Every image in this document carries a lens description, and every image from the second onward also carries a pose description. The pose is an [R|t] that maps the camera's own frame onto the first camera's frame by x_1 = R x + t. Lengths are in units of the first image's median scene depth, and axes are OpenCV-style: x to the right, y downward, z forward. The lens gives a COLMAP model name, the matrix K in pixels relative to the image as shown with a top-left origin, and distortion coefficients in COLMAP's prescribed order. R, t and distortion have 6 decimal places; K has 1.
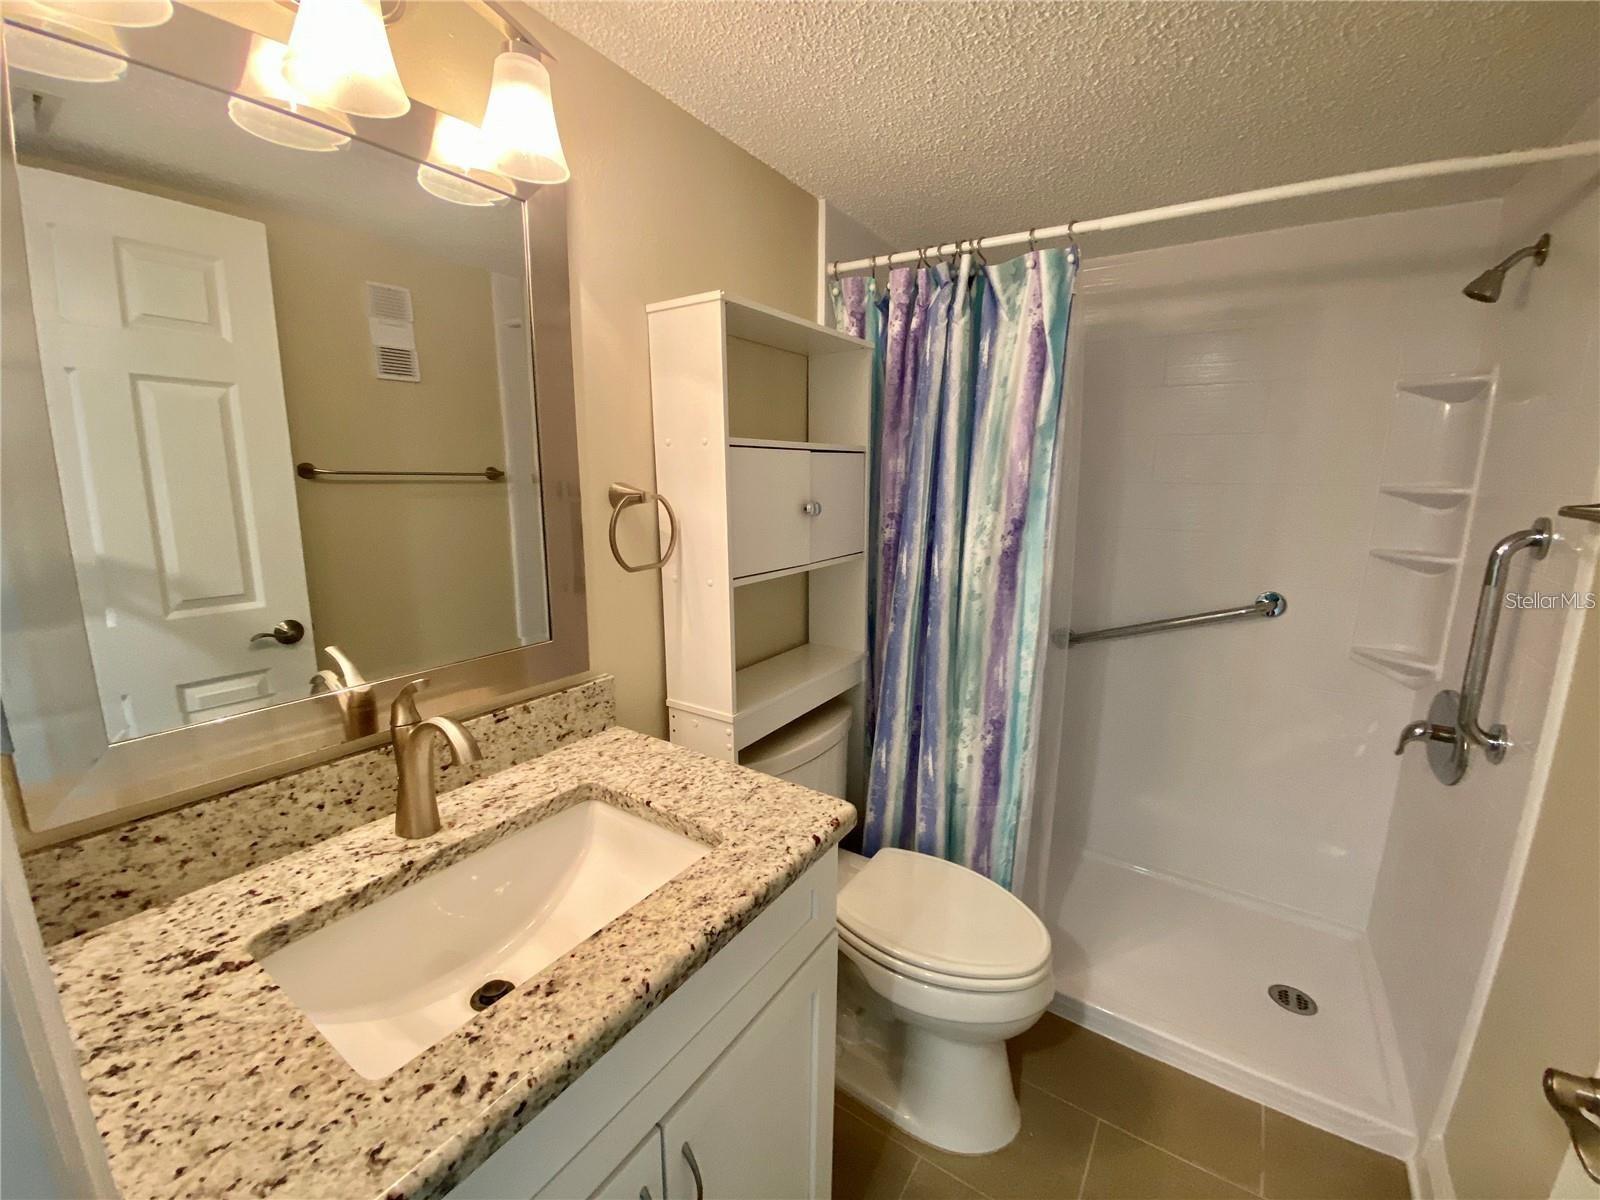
lens RADIAL K [[649.3, 0, 808.6], [0, 649.3, 599.5], [0, 0, 1]] dist [0.032676, -0.026514]
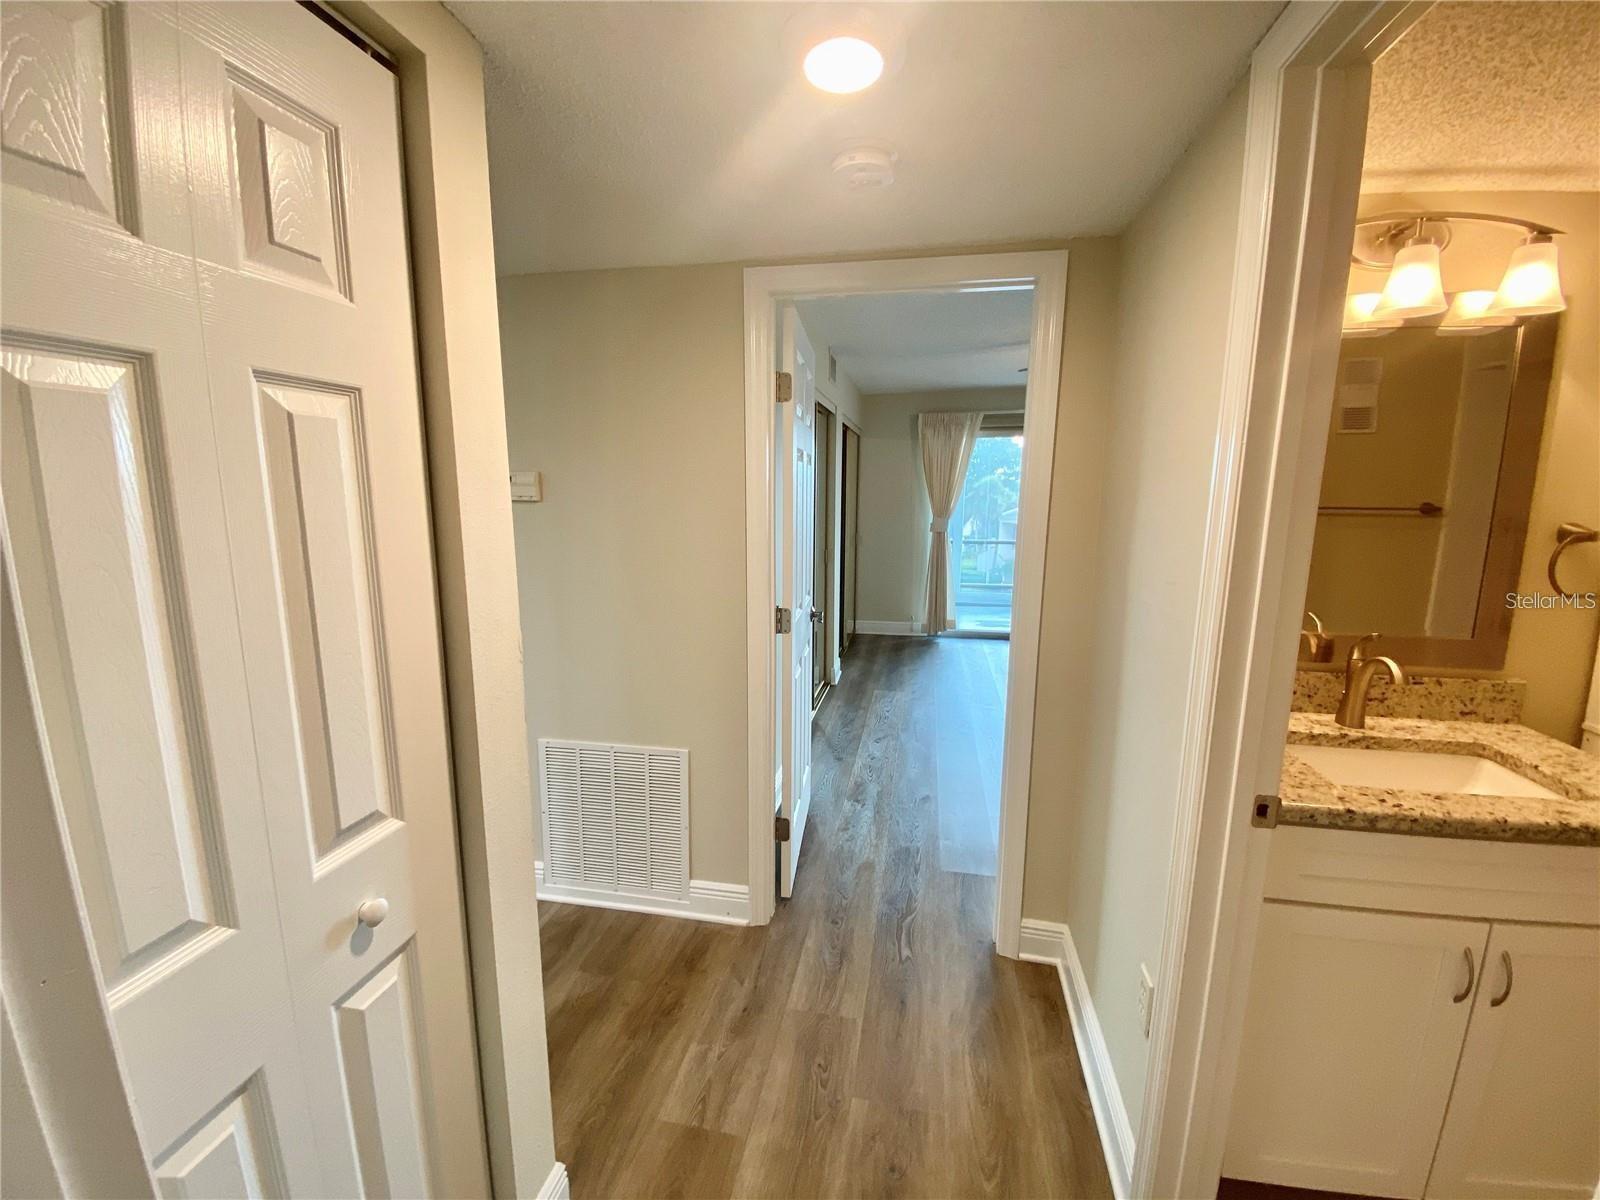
lens RADIAL K [[649.3, 0, 808.6], [0, 649.3, 599.5], [0, 0, 1]] dist [0.032676, -0.026514]
pose [[0.387923, 0.135695, -0.911648, 0.321152], [-0.174778, 0.981987, 0.071793, 0.142442], [0.904969, 0.131486, 0.404652, -0.879790]]
